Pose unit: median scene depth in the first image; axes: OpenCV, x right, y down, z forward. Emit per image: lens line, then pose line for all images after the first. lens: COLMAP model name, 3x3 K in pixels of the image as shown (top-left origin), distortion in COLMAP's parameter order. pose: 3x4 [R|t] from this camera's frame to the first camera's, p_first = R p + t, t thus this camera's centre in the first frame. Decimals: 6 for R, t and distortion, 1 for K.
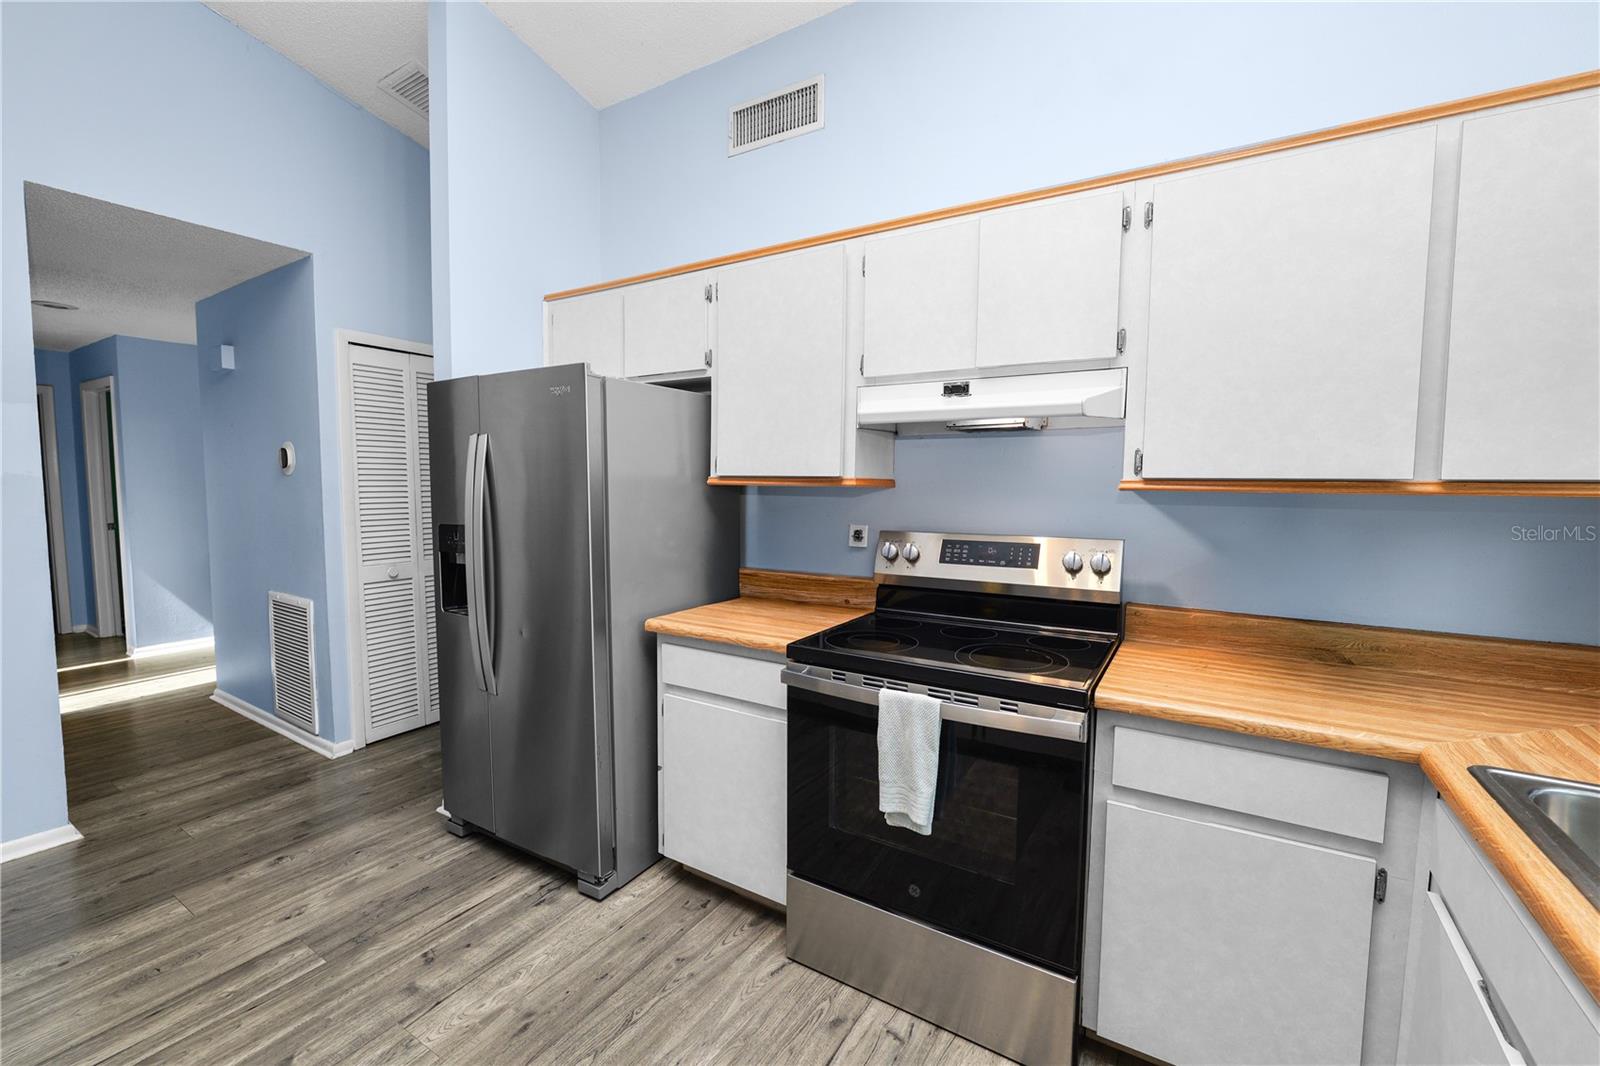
lens RADIAL K [[650.0, 0, 803.2], [0, 650.0, 531.0], [0, 0, 1]] dist [-0.012488, 0.000109]
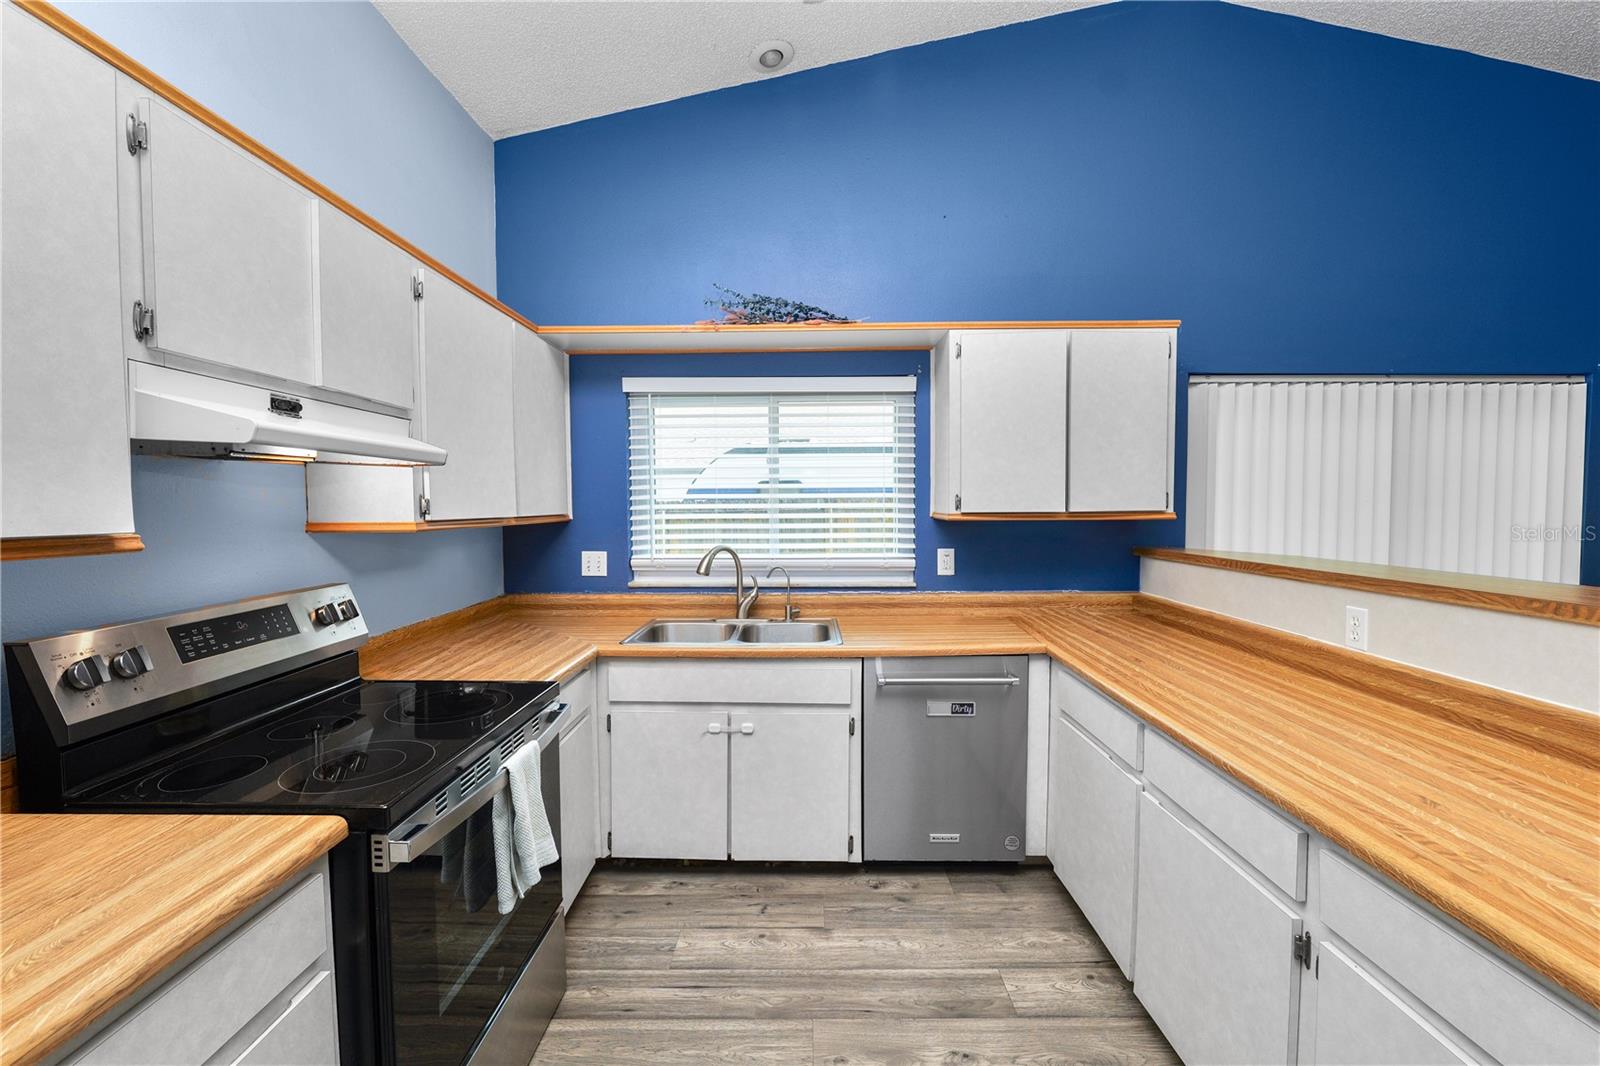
lens RADIAL K [[654.5, 0, 800.0], [0, 654.5, 533.0], [0, 0, 1]] dist [-0.011306, 0.000098]
pose [[-0.515572, -0.046158, 0.855602, -0.691111], [0.060759, 0.994065, 0.090241, -0.106656], [-0.854689, 0.098511, -0.509708, 0.889778]]
